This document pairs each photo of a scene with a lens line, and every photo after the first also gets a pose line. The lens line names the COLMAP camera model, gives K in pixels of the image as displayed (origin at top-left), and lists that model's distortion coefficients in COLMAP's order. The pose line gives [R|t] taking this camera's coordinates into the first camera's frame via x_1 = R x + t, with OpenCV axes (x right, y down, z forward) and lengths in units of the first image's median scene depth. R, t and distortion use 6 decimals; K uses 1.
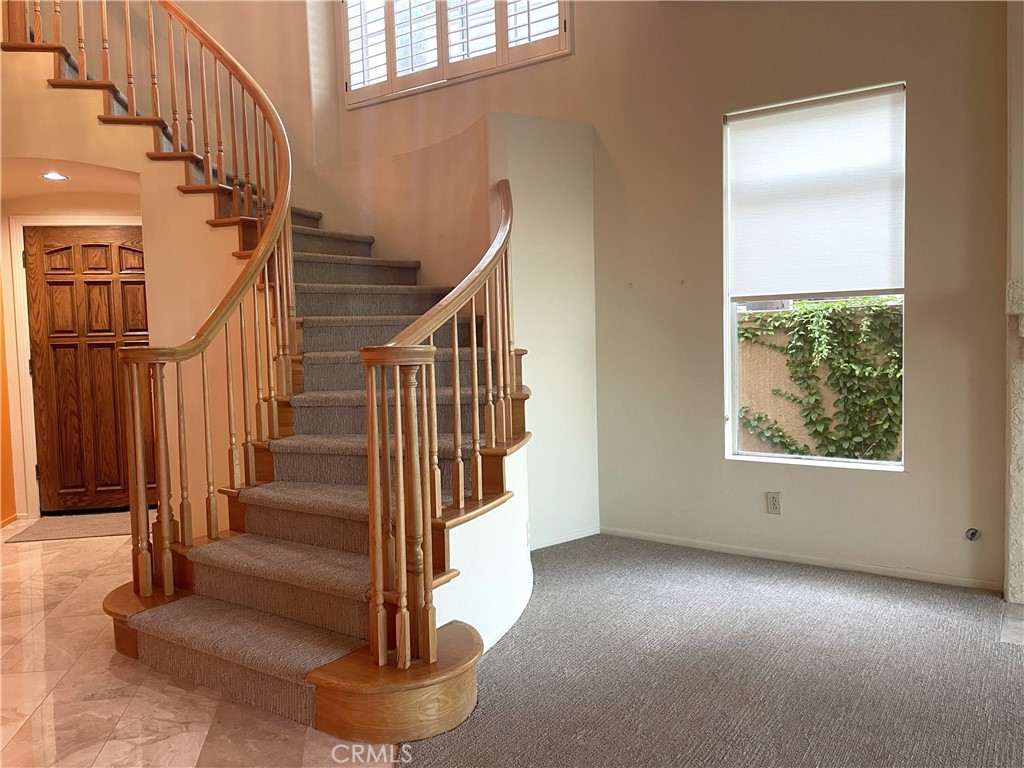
lens RADIAL K [[771.9, 0, 512.4], [0, 771.9, 374.9], [0, 0, 1]] dist [0.101589, -0.136295]
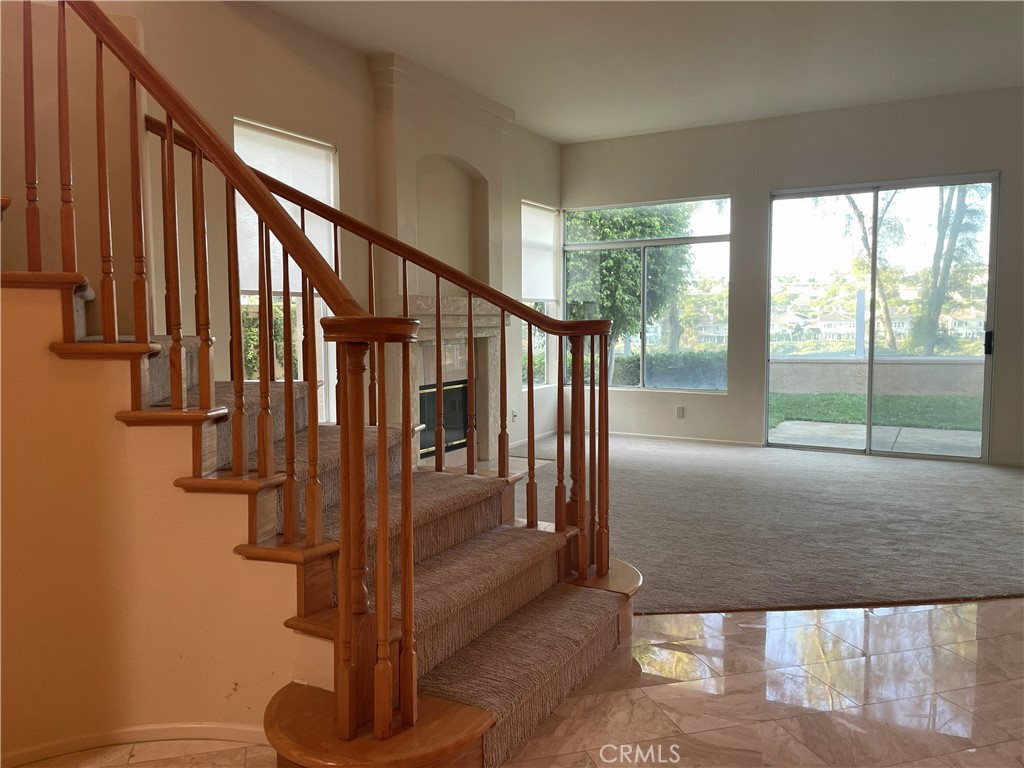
lens RADIAL K [[771.9, 0, 512.4], [0, 771.9, 374.9], [0, 0, 1]] dist [0.101589, -0.136295]
pose [[-0.092220, -0.039026, 0.994974, -0.913666], [0.071448, 0.996397, 0.045704, -0.007839], [-0.993172, 0.075304, -0.089099, 0.825695]]
